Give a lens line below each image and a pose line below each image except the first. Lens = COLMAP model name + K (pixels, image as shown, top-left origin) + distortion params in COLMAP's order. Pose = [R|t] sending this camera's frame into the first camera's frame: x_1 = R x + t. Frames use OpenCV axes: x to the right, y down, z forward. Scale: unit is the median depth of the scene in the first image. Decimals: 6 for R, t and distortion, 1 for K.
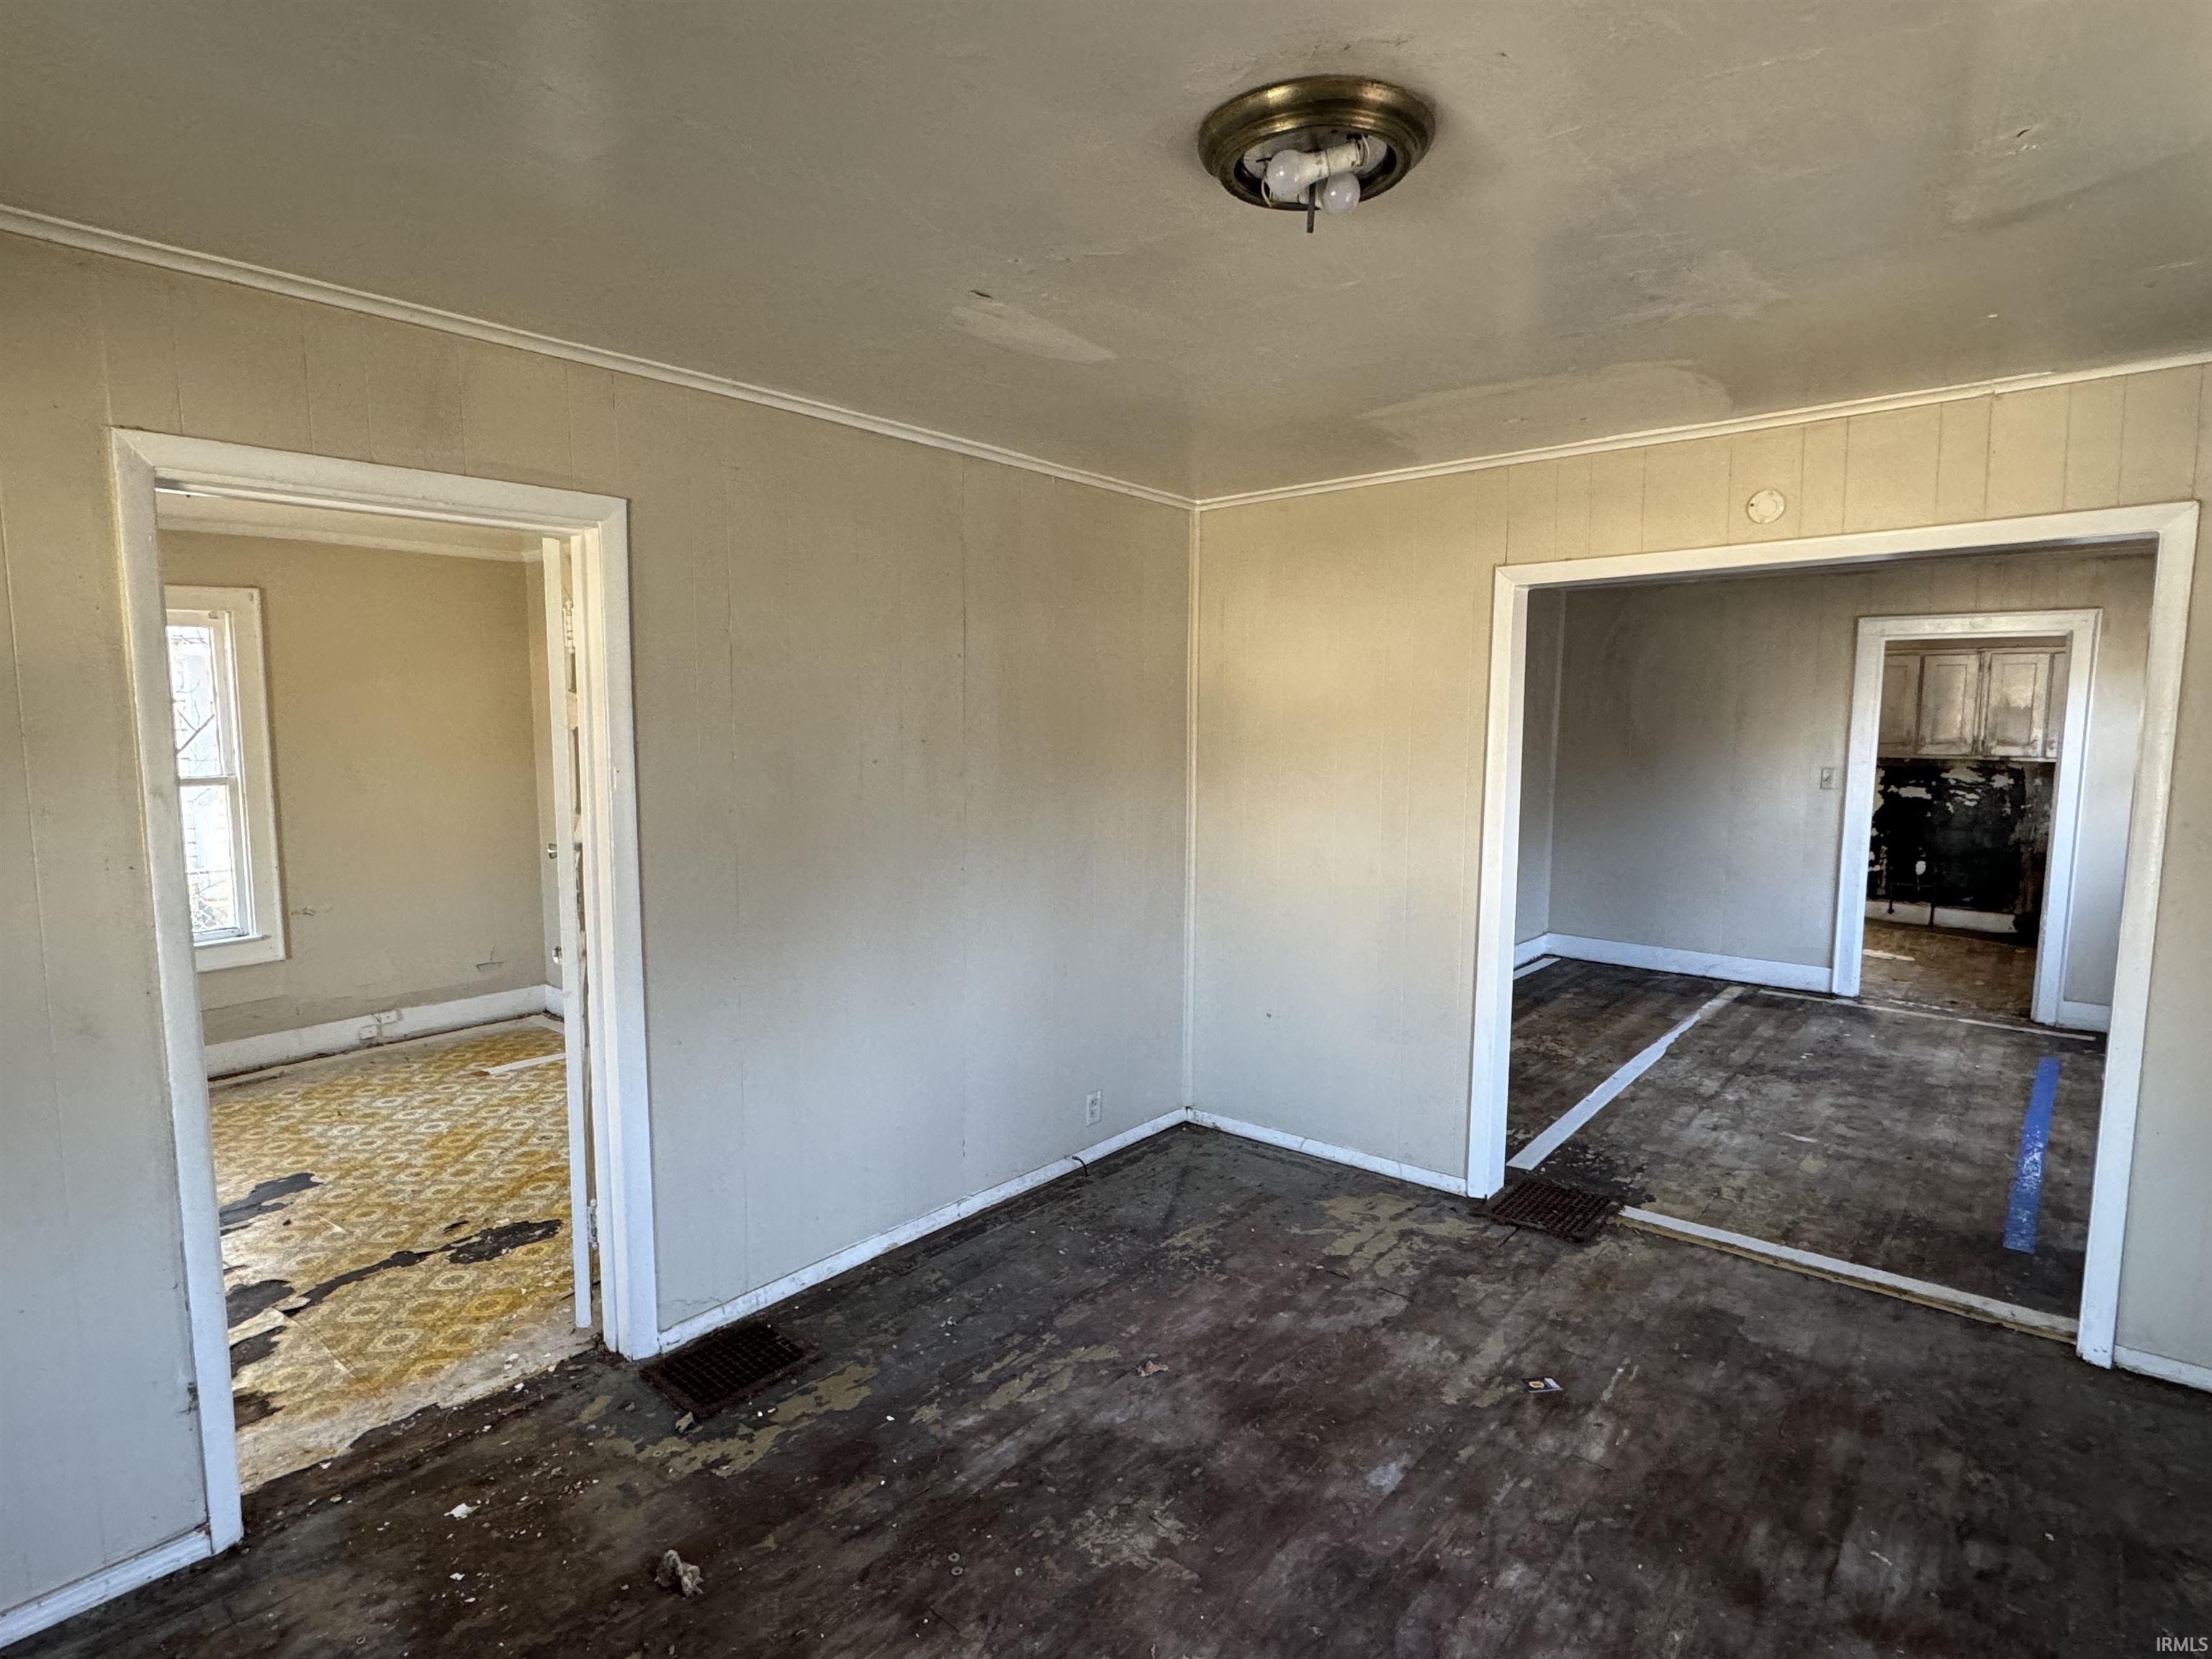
lens RADIAL K [[1137.4, 0, 1104.6], [0, 1137.4, 832.2], [0, 0, 1]] dist [0.001734, 0.000608]
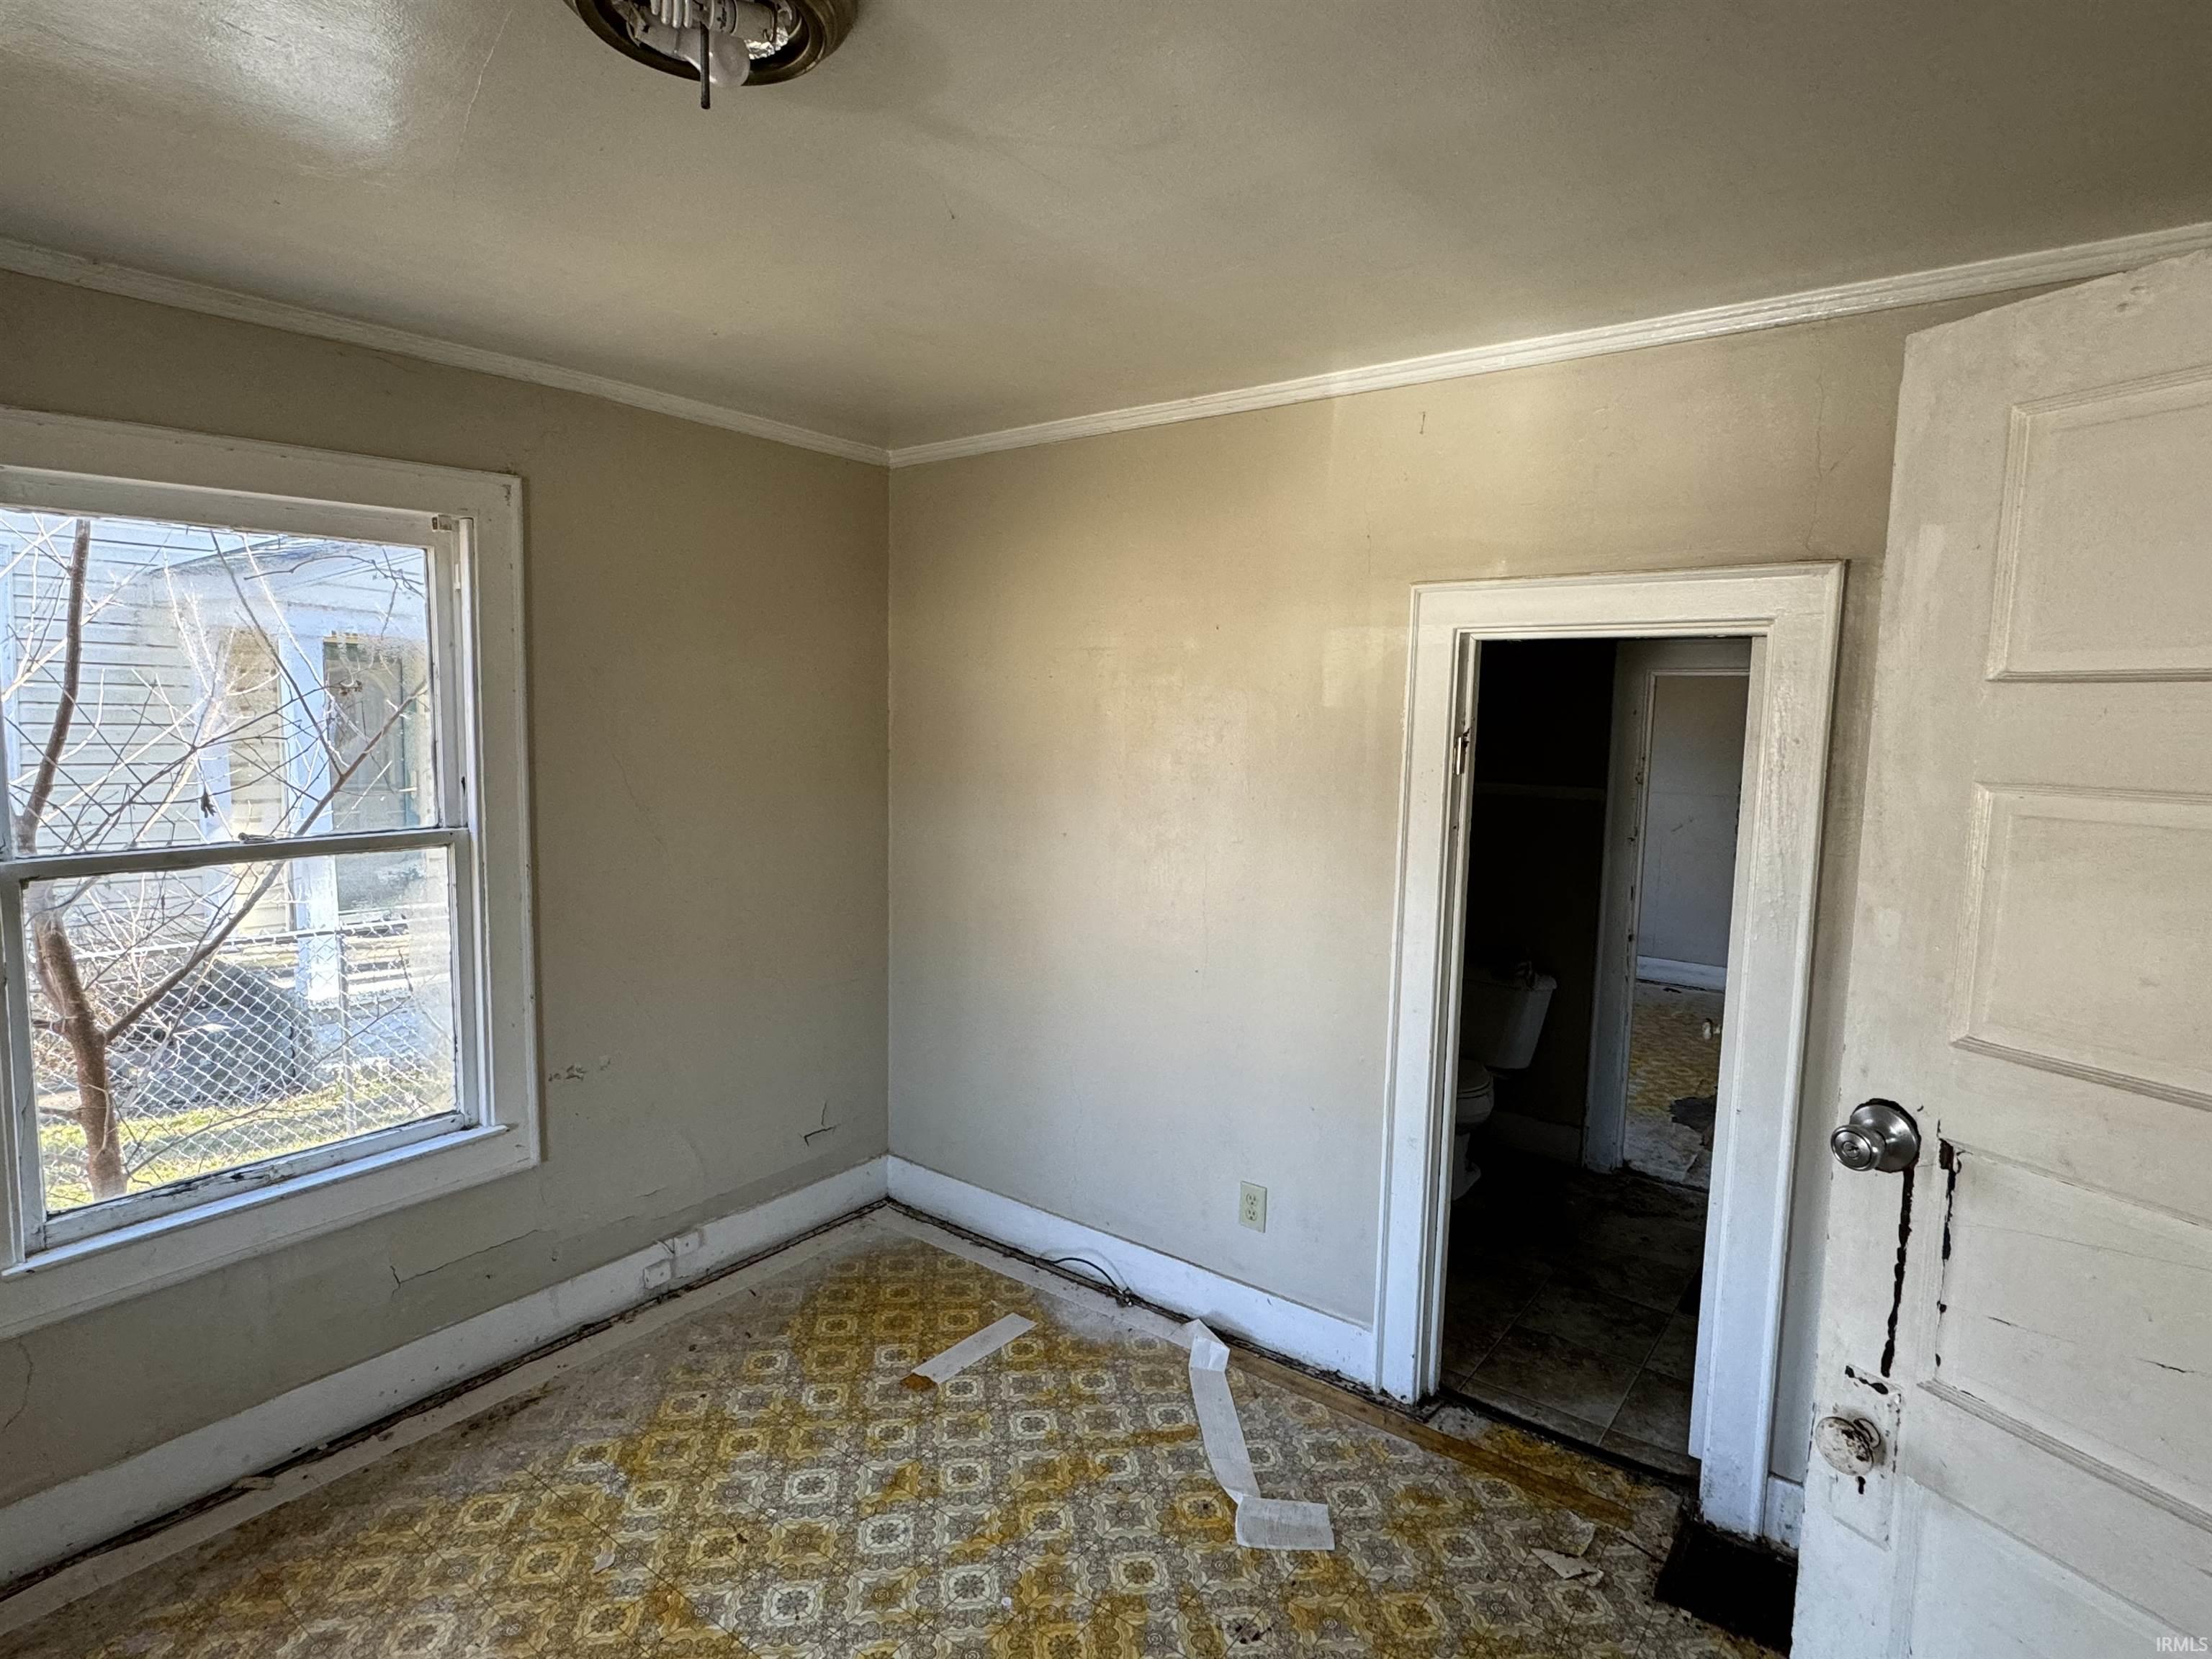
lens RADIAL K [[1137.4, 0, 1101.8], [0, 1137.4, 828.3], [0, 0, 1]] dist [0.001734, 0.000608]
pose [[0.998706, 0.011659, 0.049506, -0.495232], [-0.011451, 0.999924, -0.004486, -0.051028], [-0.049555, 0.003914, 0.998764, 0.457356]]
